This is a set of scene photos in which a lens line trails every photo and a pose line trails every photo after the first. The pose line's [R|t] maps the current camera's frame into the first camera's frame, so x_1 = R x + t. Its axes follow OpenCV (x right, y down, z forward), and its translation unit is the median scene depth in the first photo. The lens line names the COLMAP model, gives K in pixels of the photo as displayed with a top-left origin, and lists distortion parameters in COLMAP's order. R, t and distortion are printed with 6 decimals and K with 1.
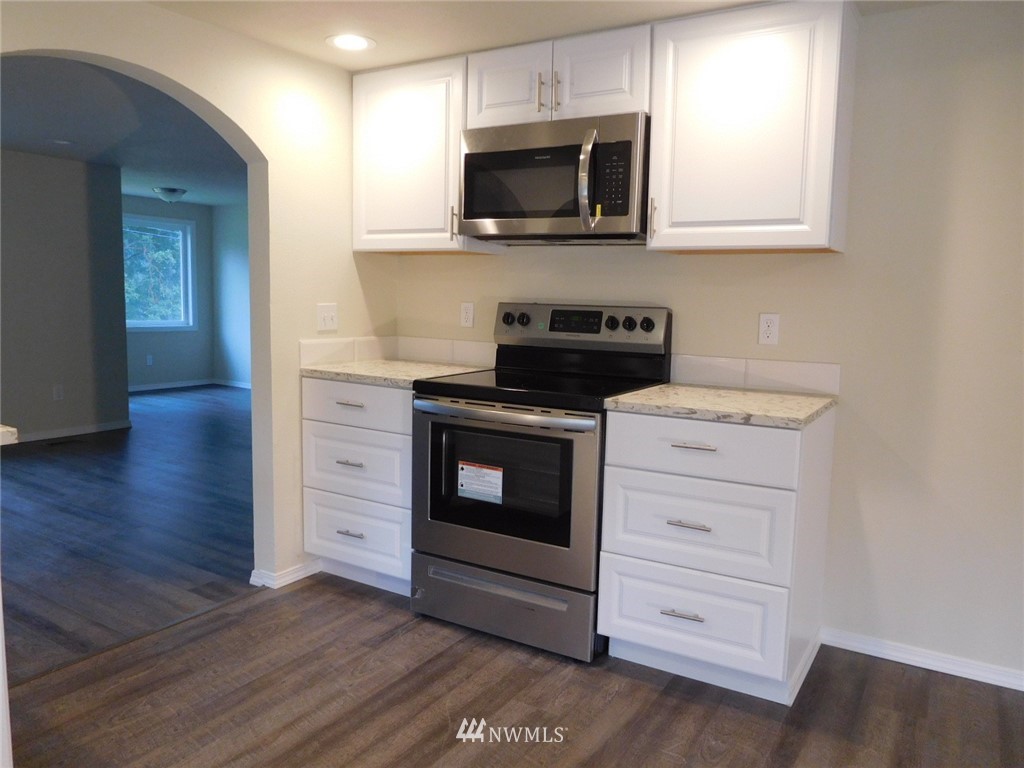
lens RADIAL K [[767.5, 0, 505.7], [0, 767.5, 386.8], [0, 0, 1]] dist [-0.019557, 0.008964]
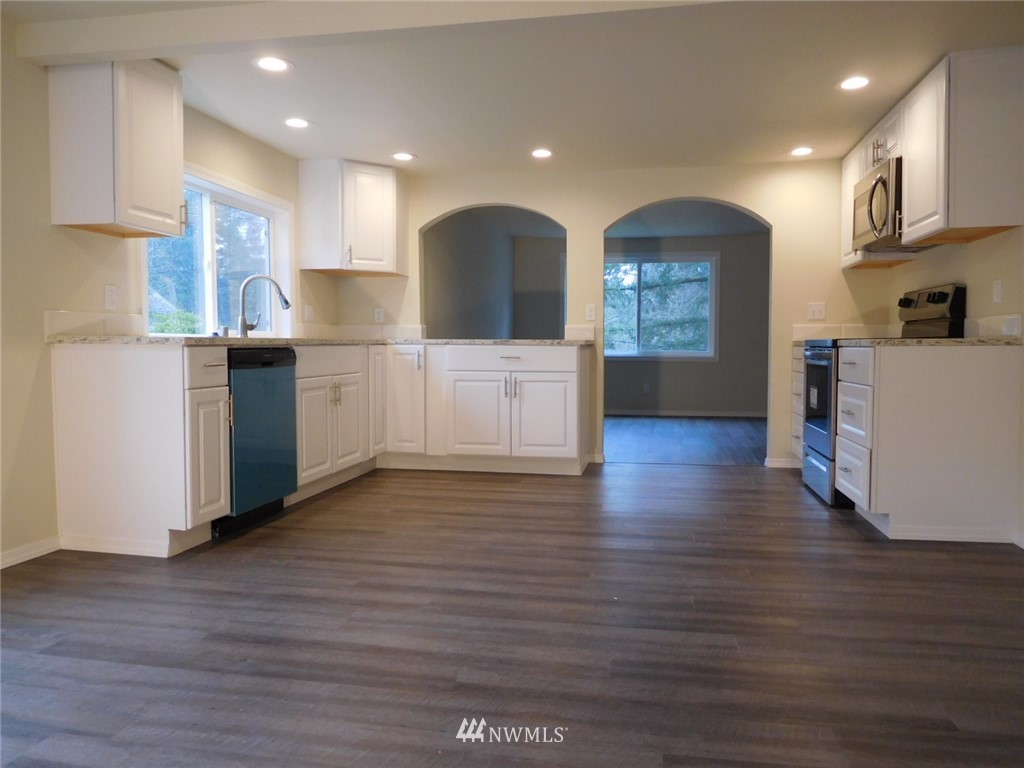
lens RADIAL K [[767.5, 0, 519.2], [0, 767.5, 381.3], [0, 0, 1]] dist [-0.019557, 0.008964]
pose [[0.373092, 0.012675, -0.927708, 1.420311], [-0.089112, 0.995773, -0.022232, 0.204388], [0.923505, 0.090964, 0.372645, -0.240303]]
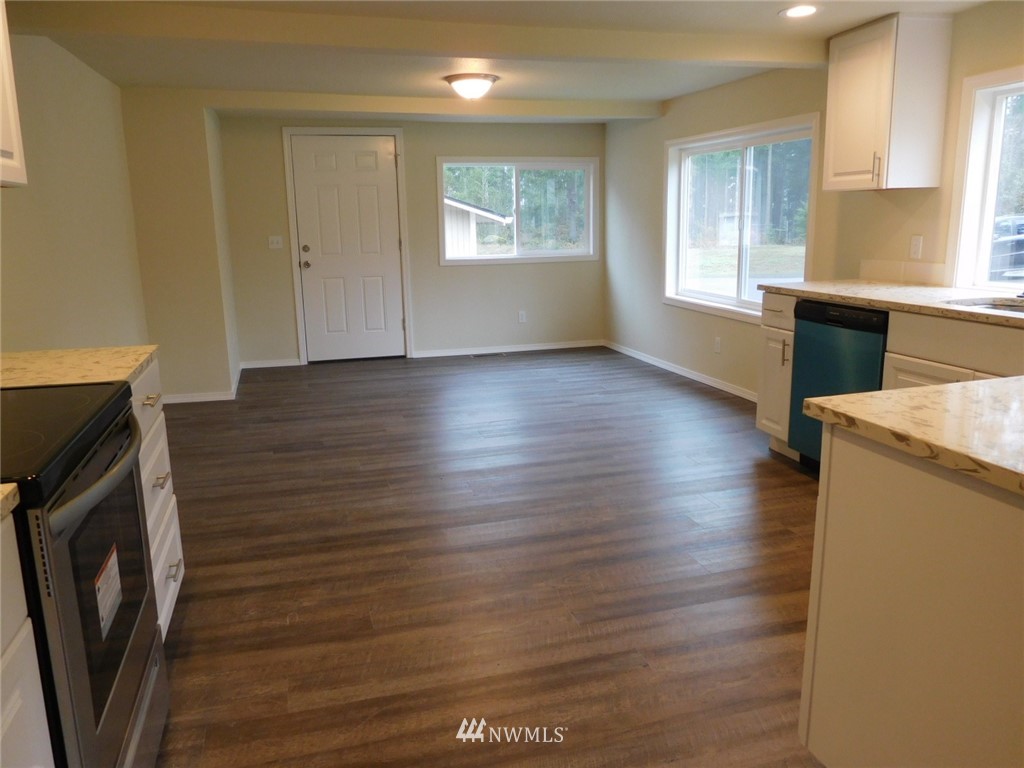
lens RADIAL K [[767.5, 0, 512.8], [0, 767.5, 387.5], [0, 0, 1]] dist [-0.019557, 0.008964]
pose [[-0.742177, -0.158236, 0.651256, -0.668436], [0.072098, 0.947239, 0.312315, -0.192200], [-0.666314, 0.278748, -0.691611, 1.281330]]
